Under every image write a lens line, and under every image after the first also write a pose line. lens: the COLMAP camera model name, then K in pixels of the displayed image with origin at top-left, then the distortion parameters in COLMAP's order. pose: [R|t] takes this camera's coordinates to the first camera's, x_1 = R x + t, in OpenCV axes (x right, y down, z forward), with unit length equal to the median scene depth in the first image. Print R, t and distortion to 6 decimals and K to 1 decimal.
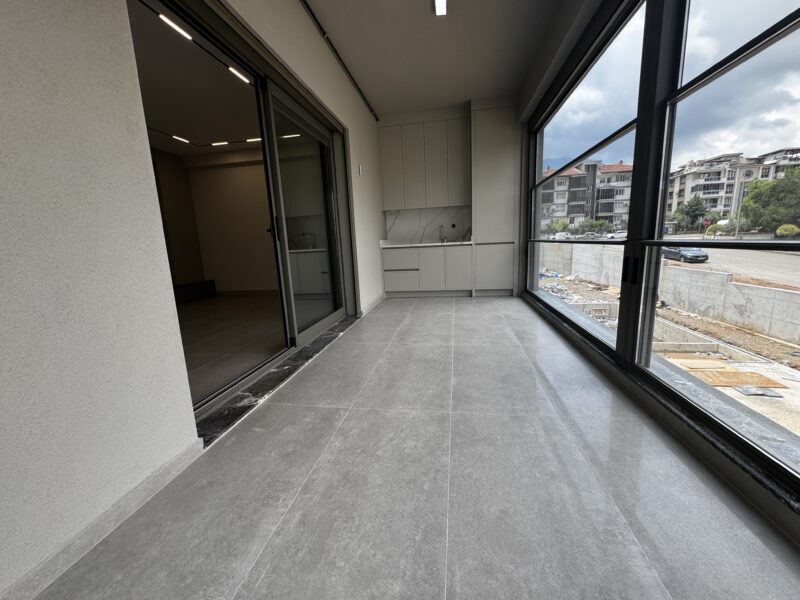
lens RADIAL K [[319.6, 0, 400.3], [0, 319.6, 298.6], [0, 0, 1]] dist [0.000966, -0.000113]
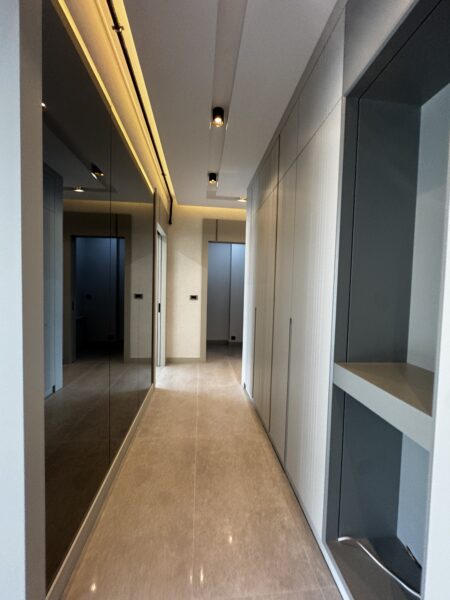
lens RADIAL K [[239.7, 0, 225.8], [0, 239.7, 302.1], [0, 0, 1]] dist [0.000966, -0.000113]
pose [[-0.964338, 0.028978, -0.263082, 0.281914], [-0.029598, 0.975947, 0.215991, -0.645787], [0.263014, 0.216075, -0.940285, 1.906639]]
